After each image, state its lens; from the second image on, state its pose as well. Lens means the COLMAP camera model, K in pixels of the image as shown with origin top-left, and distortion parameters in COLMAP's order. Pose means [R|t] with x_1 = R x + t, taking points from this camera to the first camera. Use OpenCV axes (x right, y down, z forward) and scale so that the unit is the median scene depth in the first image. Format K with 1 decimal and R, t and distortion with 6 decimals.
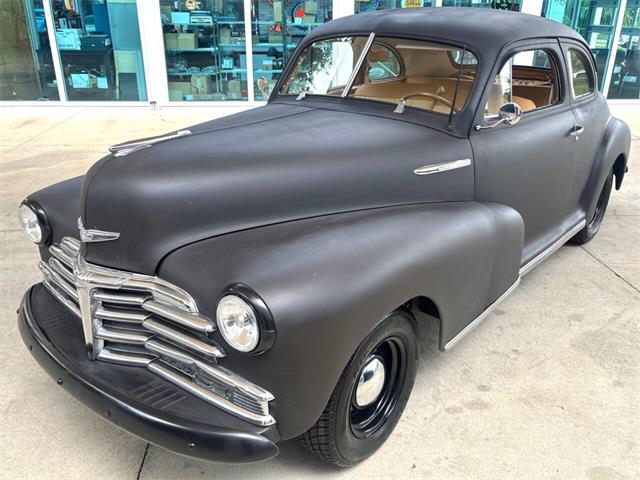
lens RADIAL K [[554.9, 0, 320.1], [0, 554.9, 248.7], [0, 0, 1]] dist [0.005360, 0.002596]
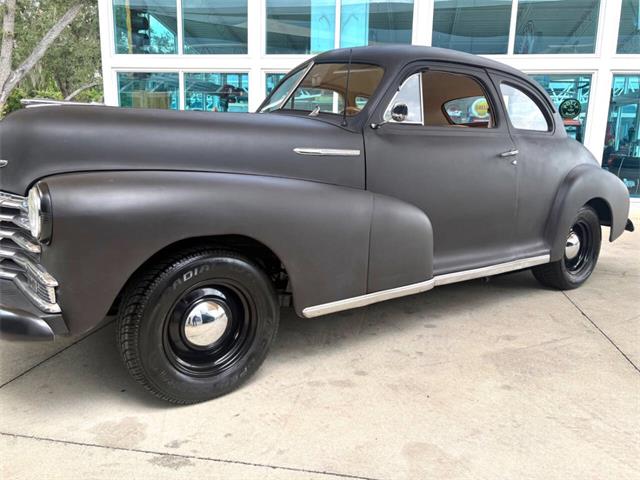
lens RADIAL K [[514.7, 0, 335.8], [0, 514.7, 228.2], [0, 0, 1]] dist [0.016789, 0.004007]
pose [[0.974320, 0.056424, -0.217984, 0.389049], [-0.106771, 0.968108, -0.226643, 0.191233], [0.198243, 0.244097, 0.949271, 0.054403]]
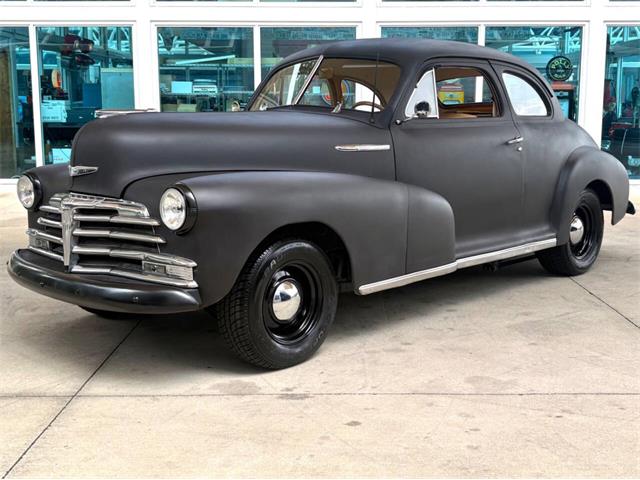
lens RADIAL K [[822.1, 0, 327.9], [0, 822.1, 225.4], [0, 0, 1]] dist [0.222278, -1.059754]
pose [[0.997440, 0.003011, -0.071439, 0.227675], [-0.021518, 0.965435, -0.259754, 0.405451], [0.068187, 0.260626, 0.963029, -0.585090]]
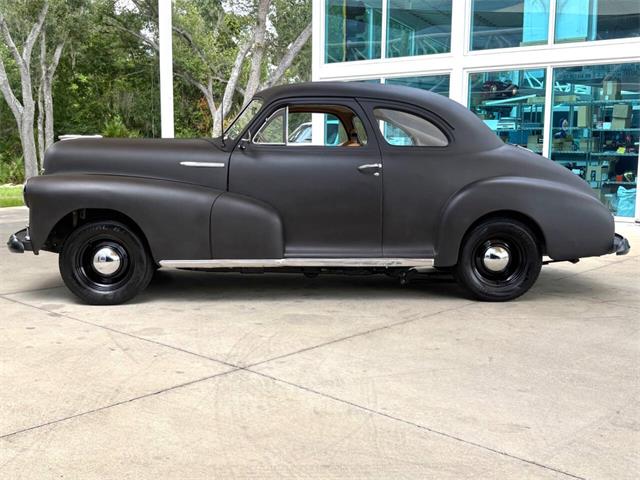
lens RADIAL K [[812.9, 0, 329.6], [0, 812.9, 218.2], [0, 0, 1]] dist [0.040976, -0.009912]
pose [[0.689682, 0.069577, -0.720762, 1.865665], [-0.293776, 0.936661, -0.190690, 0.296716], [0.661842, 0.343258, 0.666438, -0.267038]]
